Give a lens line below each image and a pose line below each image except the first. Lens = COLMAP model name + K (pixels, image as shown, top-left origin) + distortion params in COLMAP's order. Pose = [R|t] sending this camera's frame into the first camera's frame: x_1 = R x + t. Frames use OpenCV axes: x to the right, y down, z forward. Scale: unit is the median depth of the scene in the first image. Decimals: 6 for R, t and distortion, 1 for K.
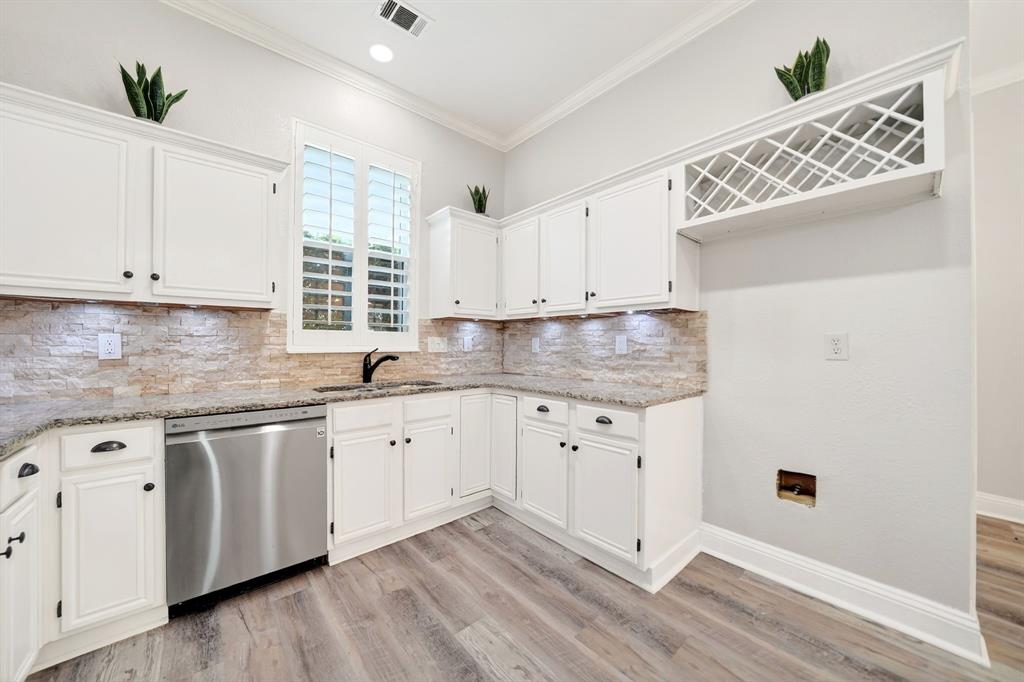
lens RADIAL K [[370.2, 0, 504.7], [0, 370.2, 339.6], [0, 0, 1]] dist [-0.002852, -0.000021]
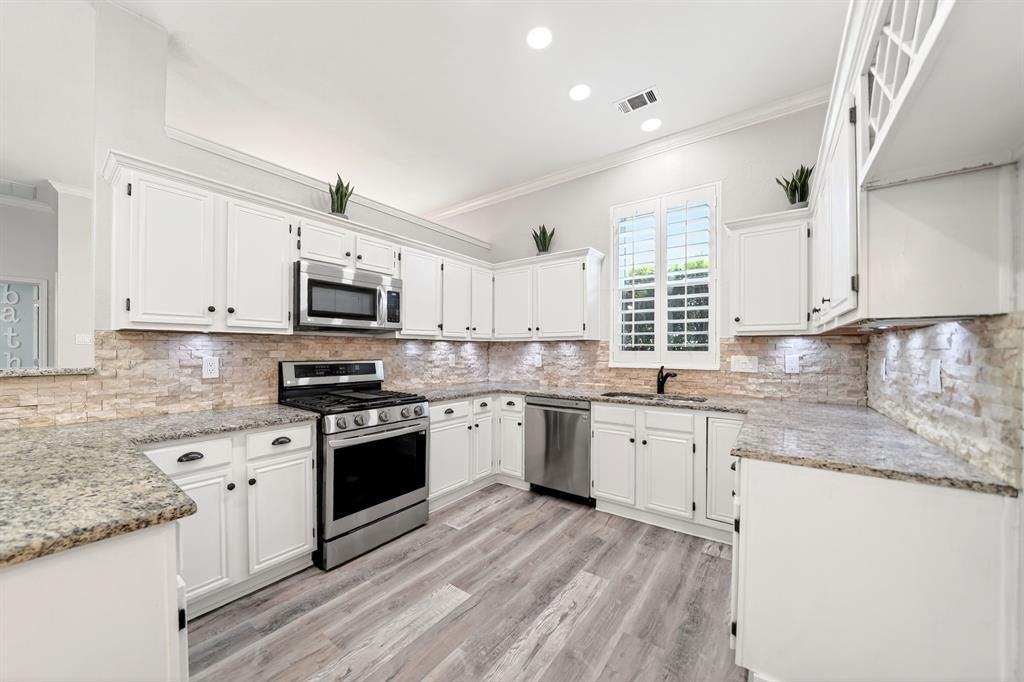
lens RADIAL K [[370.2, 0, 507.7], [0, 370.2, 350.0], [0, 0, 1]] dist [-0.002852, -0.000021]
pose [[0.214966, -0.004613, -0.976611, 0.713497], [0.011812, 0.999928, -0.002123, -0.031005], [0.976550, -0.011079, 0.215005, 0.250017]]
